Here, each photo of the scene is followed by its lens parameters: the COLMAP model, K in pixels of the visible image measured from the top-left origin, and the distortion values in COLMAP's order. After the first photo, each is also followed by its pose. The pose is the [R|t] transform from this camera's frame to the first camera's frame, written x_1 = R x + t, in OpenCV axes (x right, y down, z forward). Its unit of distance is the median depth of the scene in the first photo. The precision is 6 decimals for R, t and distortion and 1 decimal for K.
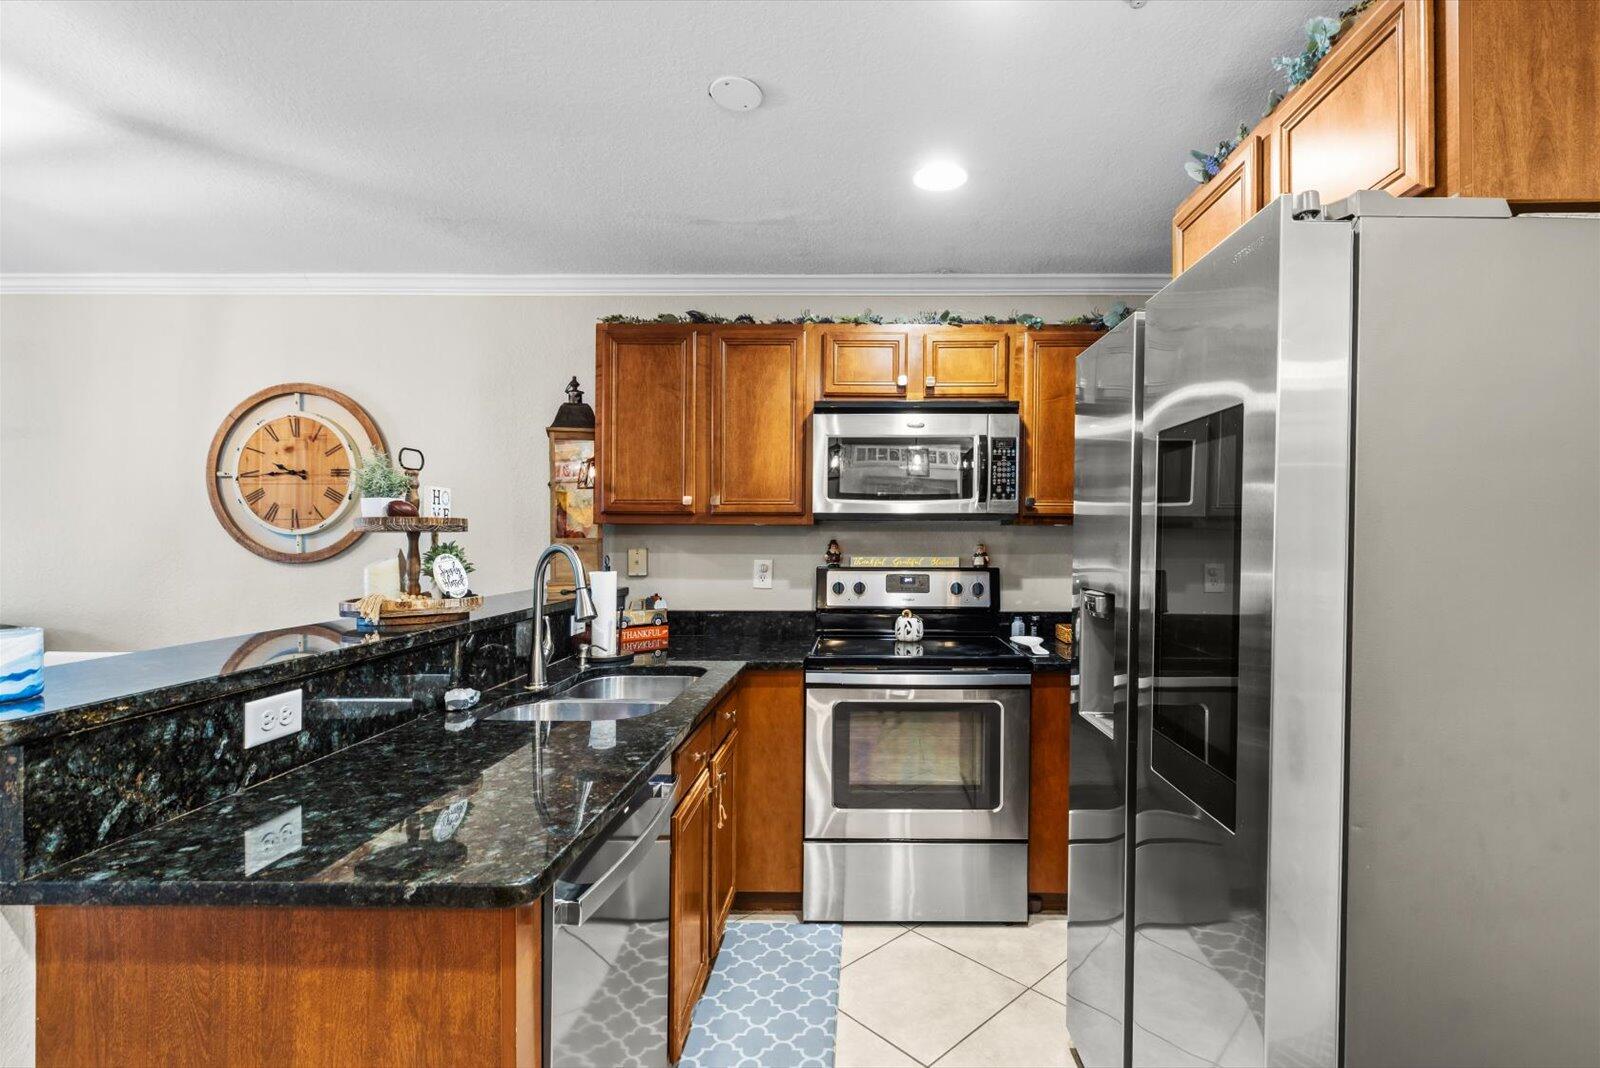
lens RADIAL K [[731.4, 0, 799.7], [0, 731.4, 543.2], [0, 0, 1]] dist [-0.001444, -0.000715]
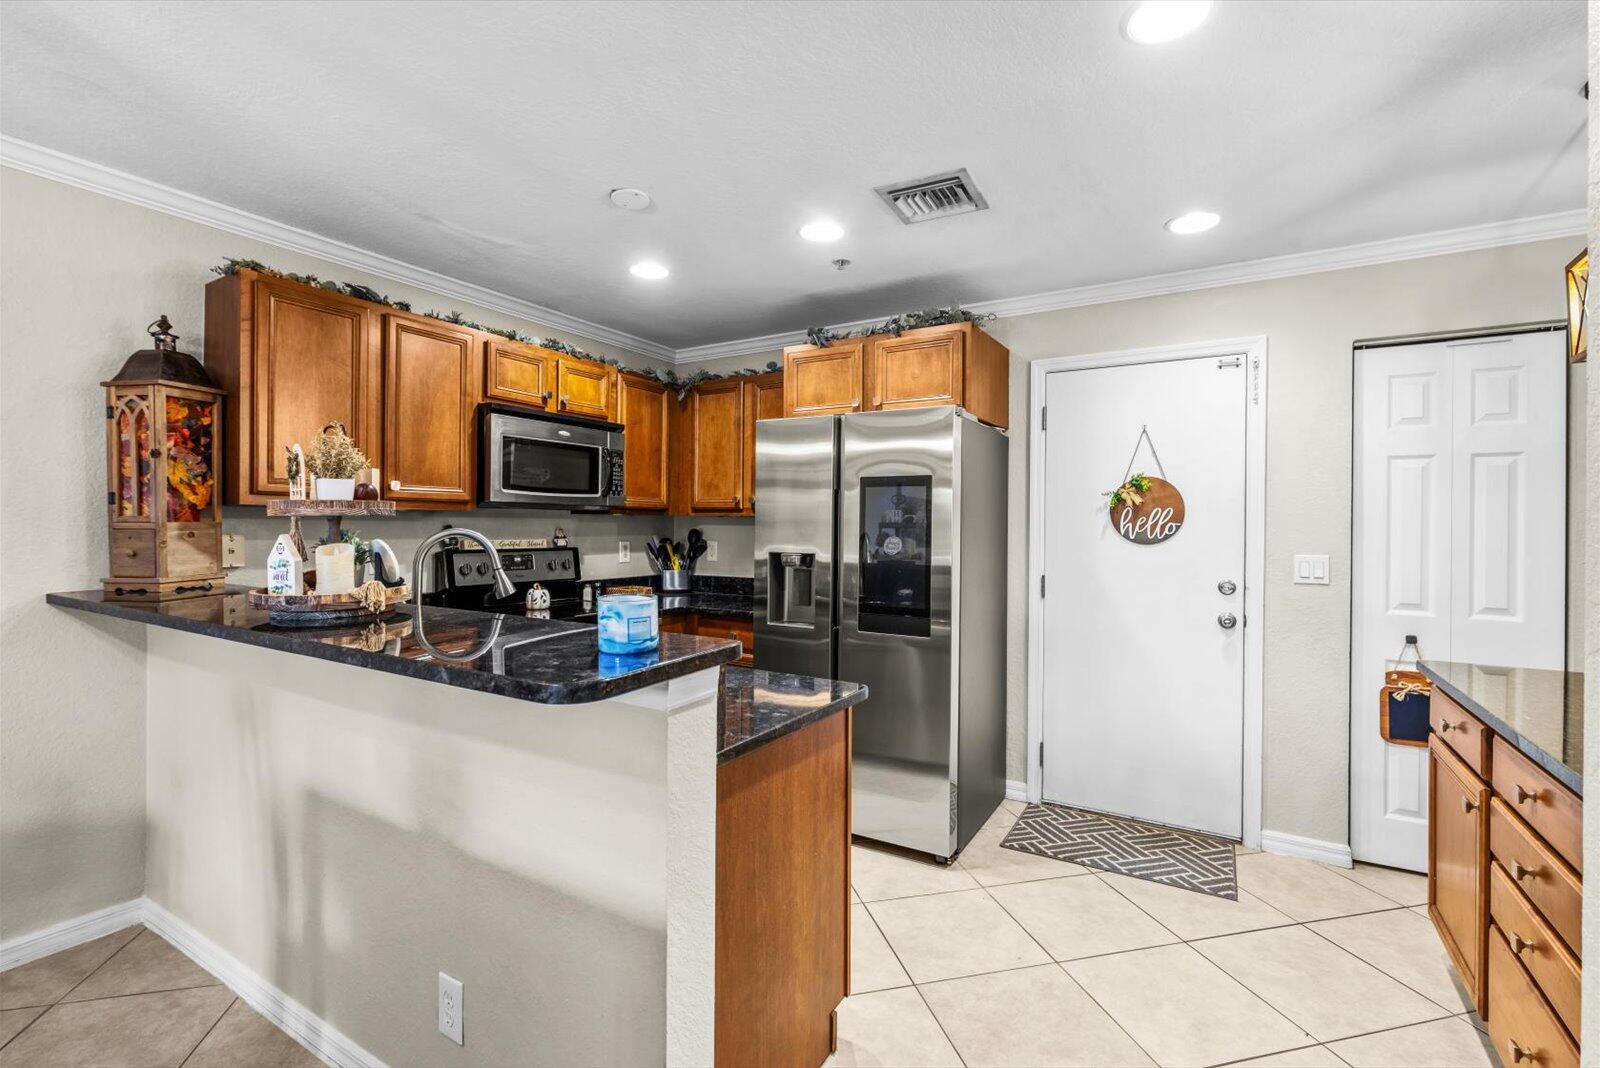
lens RADIAL K [[731.4, 0, 794.5], [0, 731.4, 527.5], [0, 0, 1]] dist [-0.001444, -0.000715]
pose [[0.511451, -0.001392, 0.859312, -0.668791], [-0.000653, 0.999998, 0.002009, -0.003451], [-0.859312, -0.001589, 0.511449, 0.022655]]
